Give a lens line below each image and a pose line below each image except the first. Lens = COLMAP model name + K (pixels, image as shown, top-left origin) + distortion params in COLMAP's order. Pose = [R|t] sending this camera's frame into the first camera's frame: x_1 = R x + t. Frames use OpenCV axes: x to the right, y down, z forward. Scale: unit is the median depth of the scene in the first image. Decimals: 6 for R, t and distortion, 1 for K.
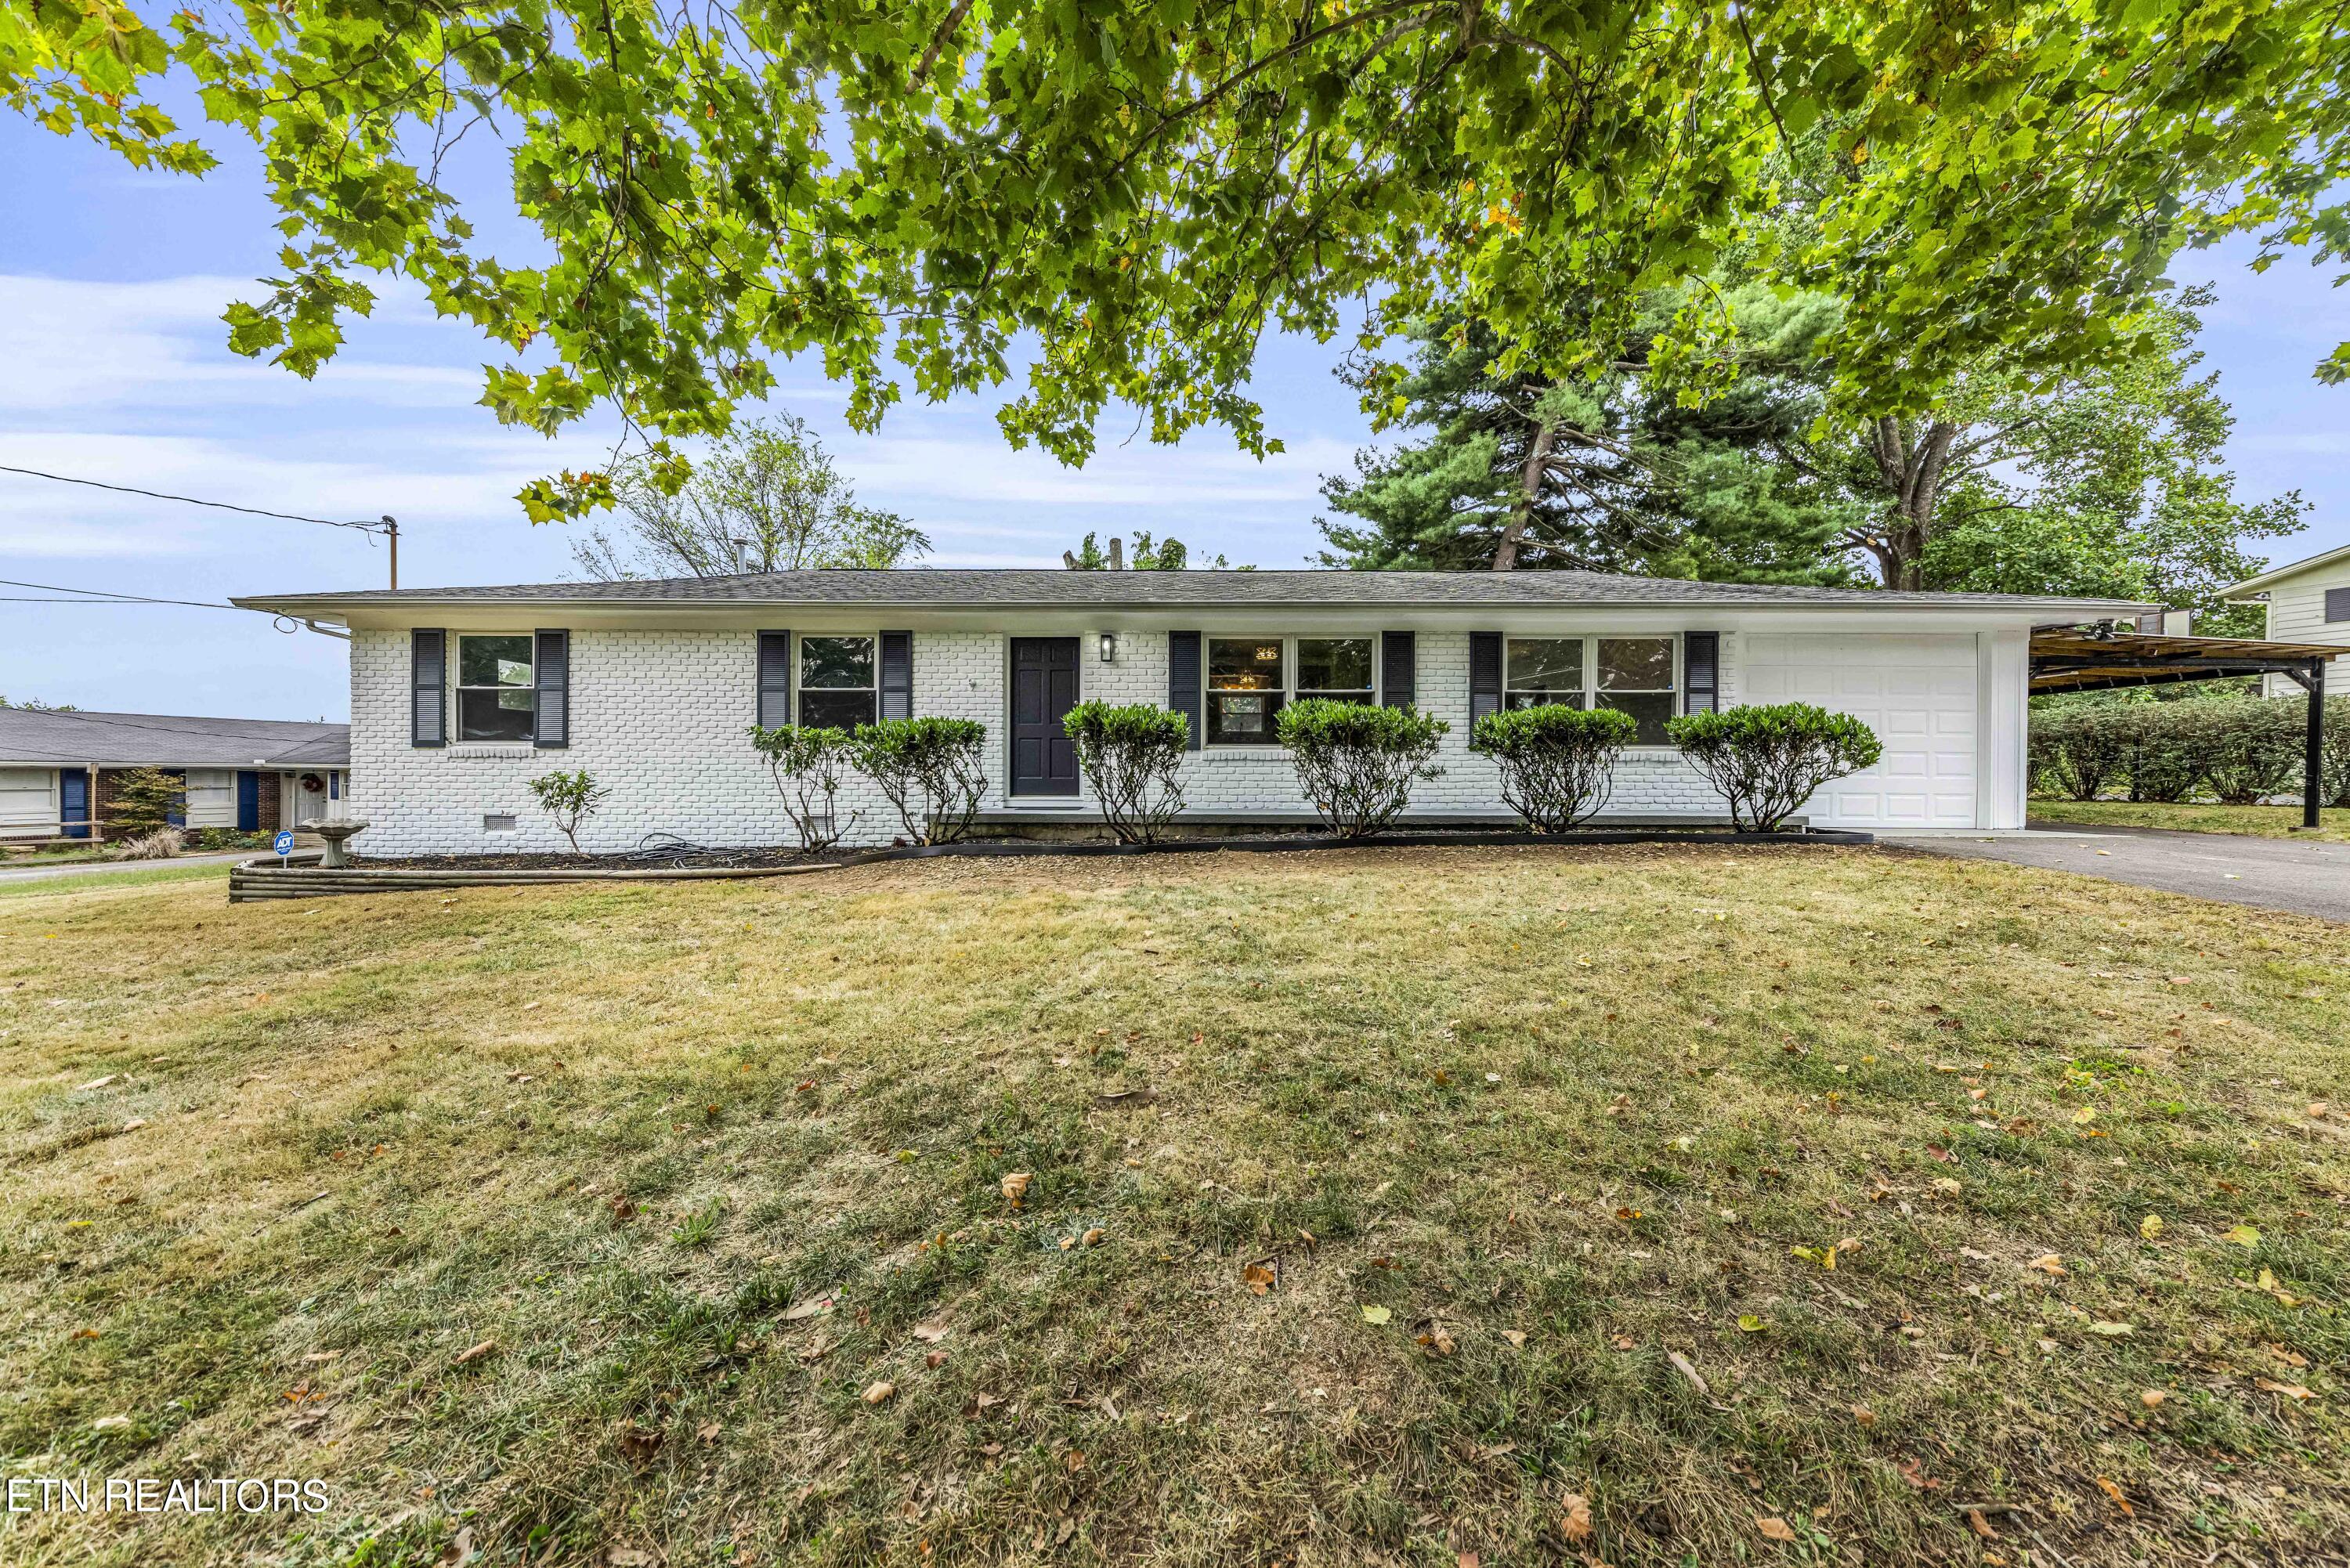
lens RADIAL K [[800.9, 0, 1185.8], [0, 800.9, 766.6], [0, 0, 1]] dist [0.003053, 0.000190]
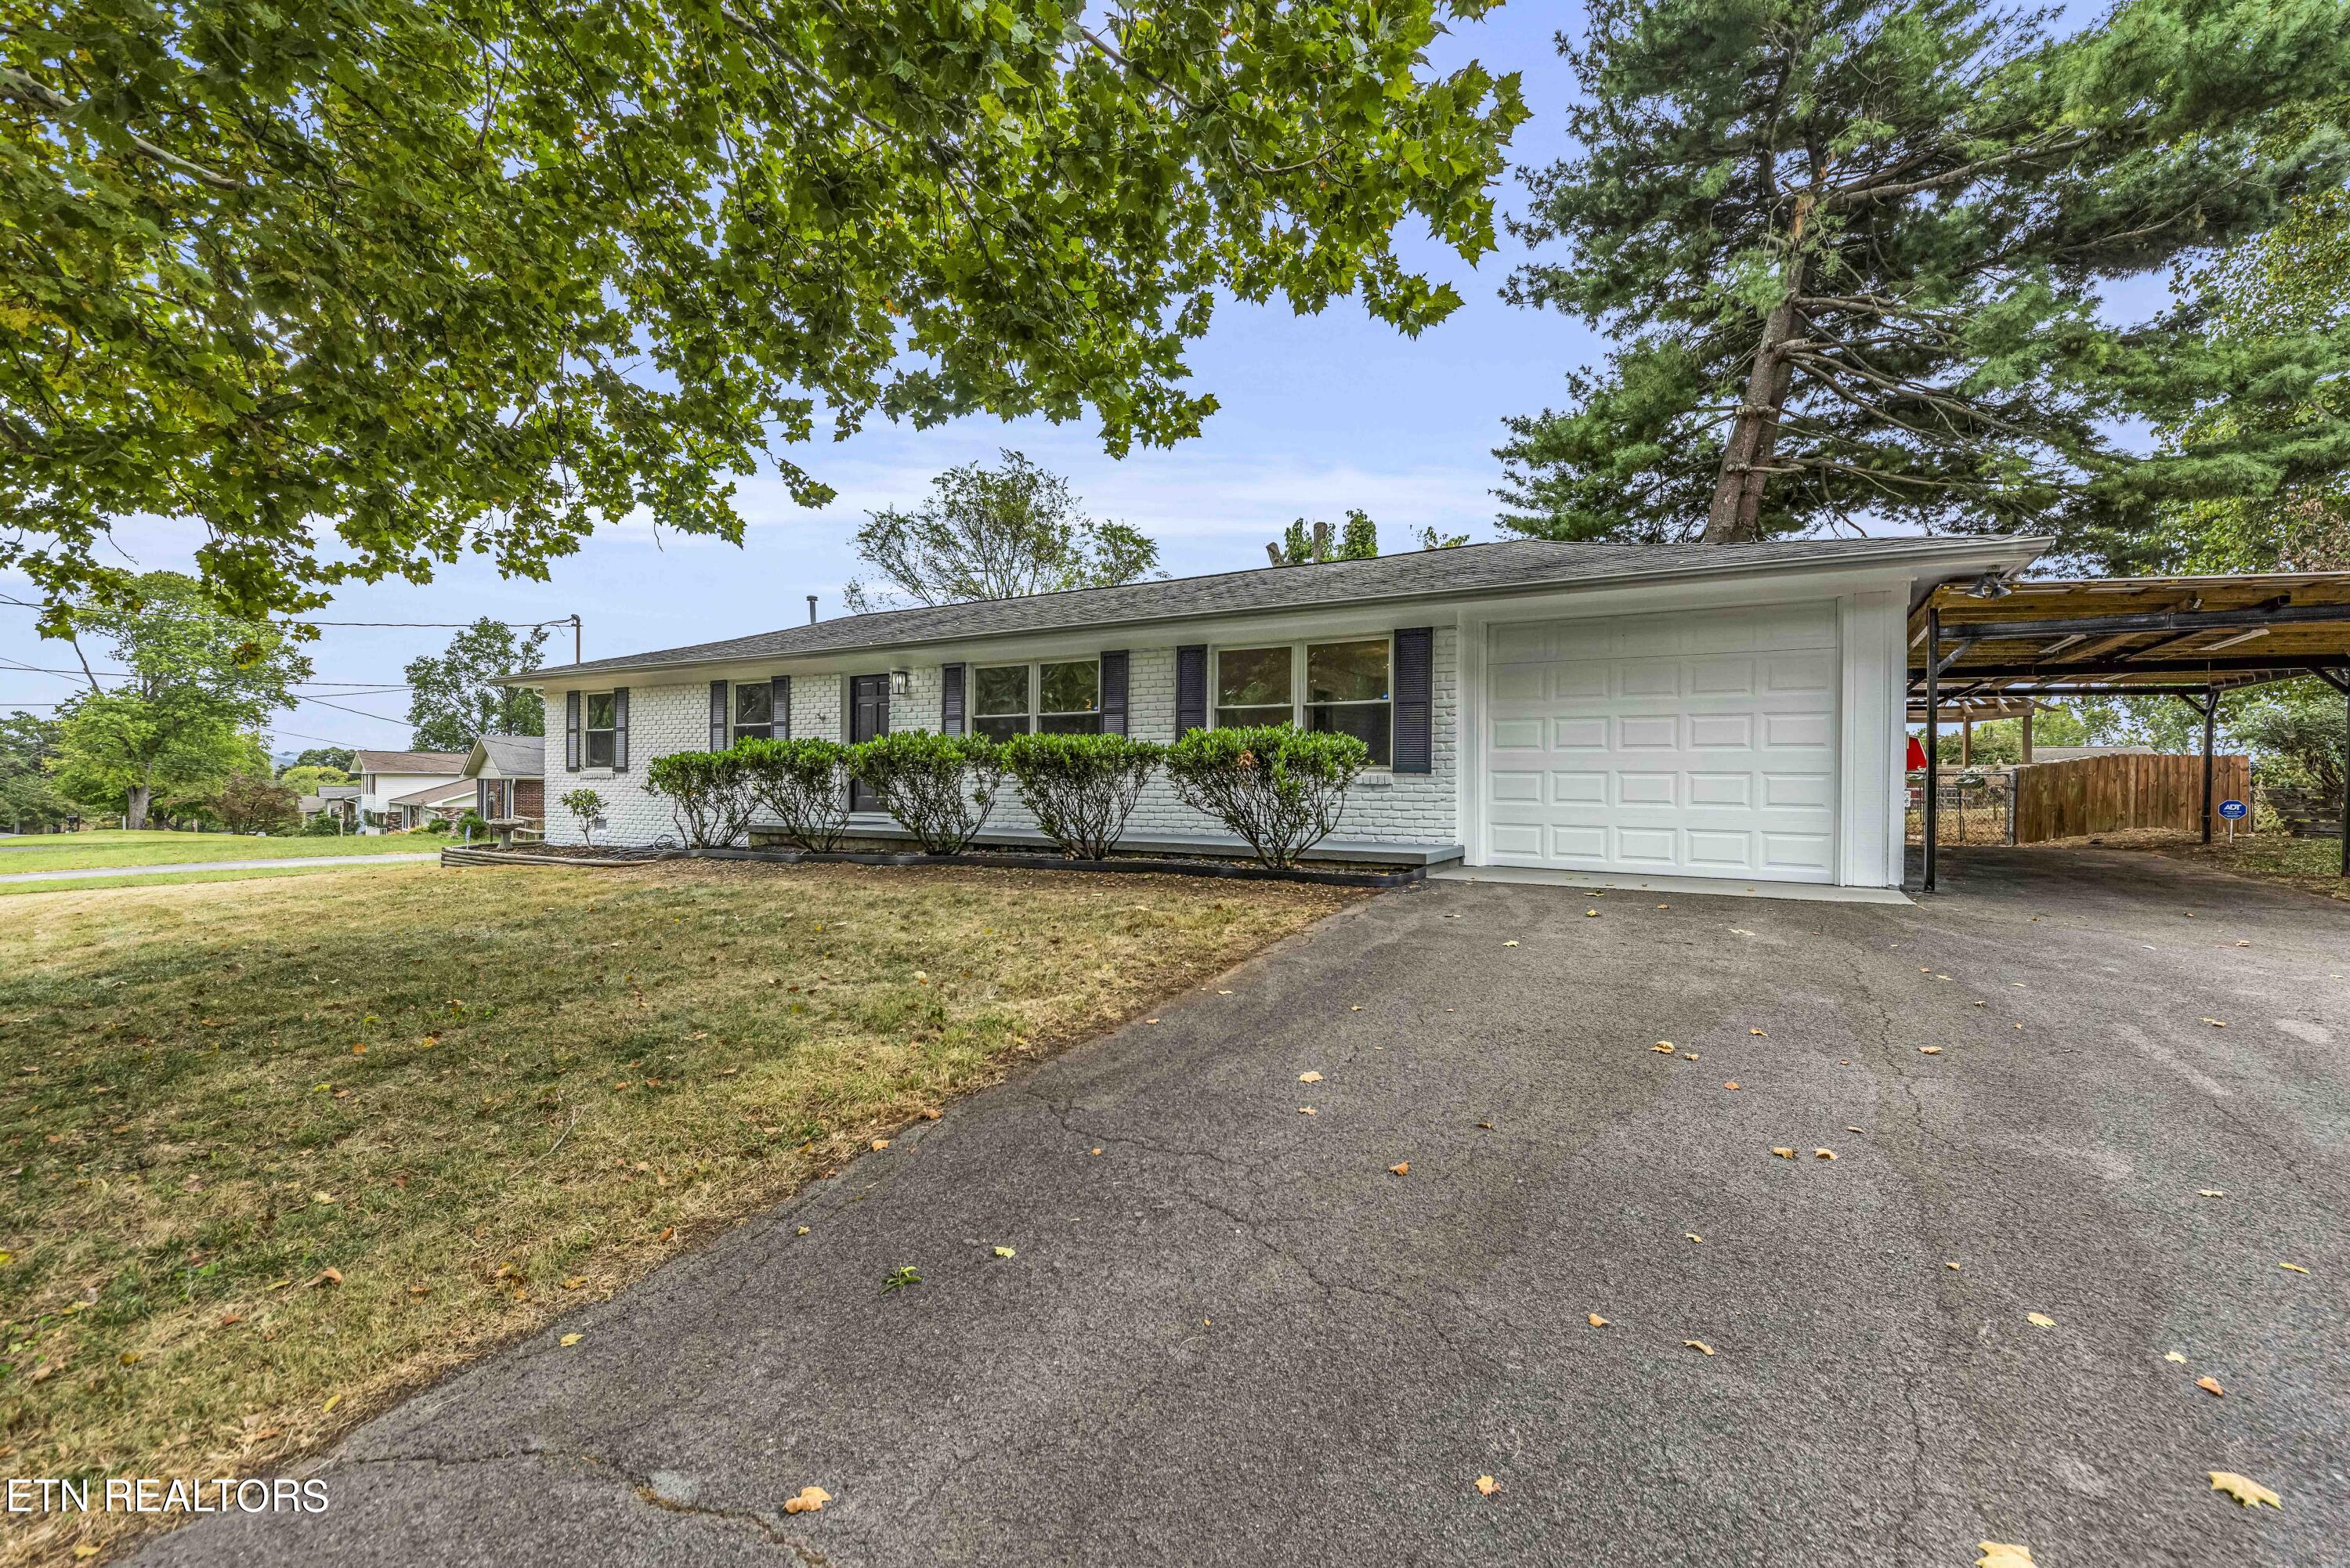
lens RADIAL K [[1040.4, 0, 1172.9], [0, 1040.4, 793.3], [0, 0, 1]] dist [-0.007650, -0.000131]
pose [[0.847255, 0.009439, -0.531103, 0.982227], [-0.010838, 0.999941, 0.000481, 0.002380], [0.531077, 0.005349, 0.847307, -0.024621]]
